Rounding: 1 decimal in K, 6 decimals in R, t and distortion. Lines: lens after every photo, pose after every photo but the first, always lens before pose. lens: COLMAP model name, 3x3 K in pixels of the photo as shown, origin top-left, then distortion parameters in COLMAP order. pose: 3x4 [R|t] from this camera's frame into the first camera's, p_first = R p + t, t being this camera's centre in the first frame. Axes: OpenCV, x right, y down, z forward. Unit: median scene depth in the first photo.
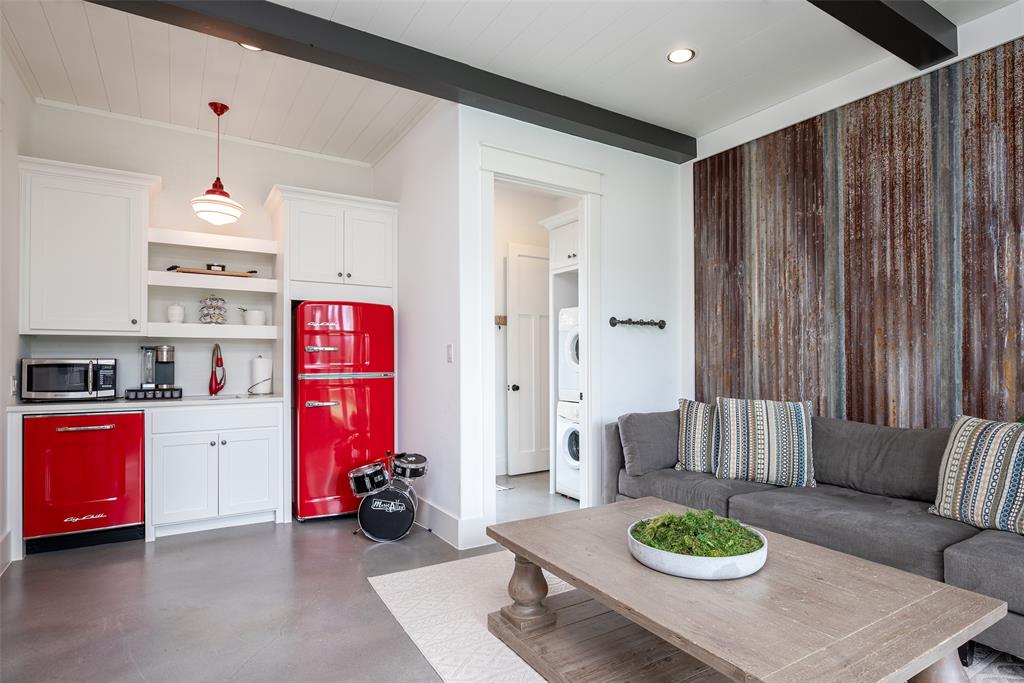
lens RADIAL K [[533.8, 0, 515.6], [0, 533.8, 354.2], [0, 0, 1]] dist [0.001020, -0.000806]
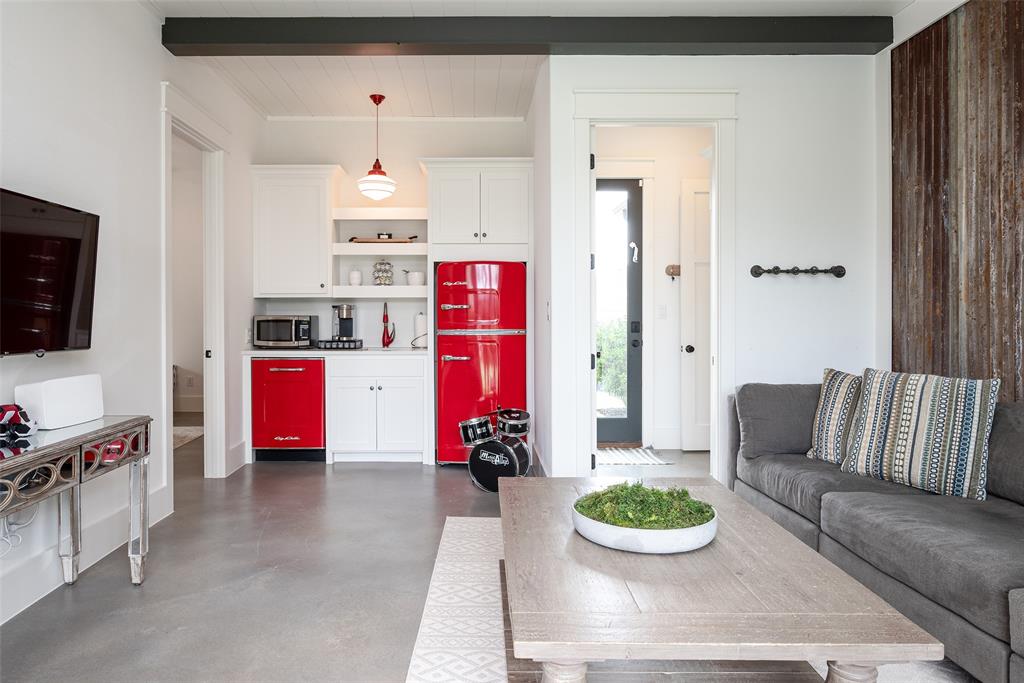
lens RADIAL K [[628.3, 0, 481.7], [0, 628.3, 315.7], [0, 0, 1]] dist [-0.001466, 0.001531]
pose [[0.850563, 0.001845, -0.525870, 0.369732], [0.006046, 0.999893, 0.013287, -0.008828], [0.525838, -0.014481, 0.850461, -0.044630]]
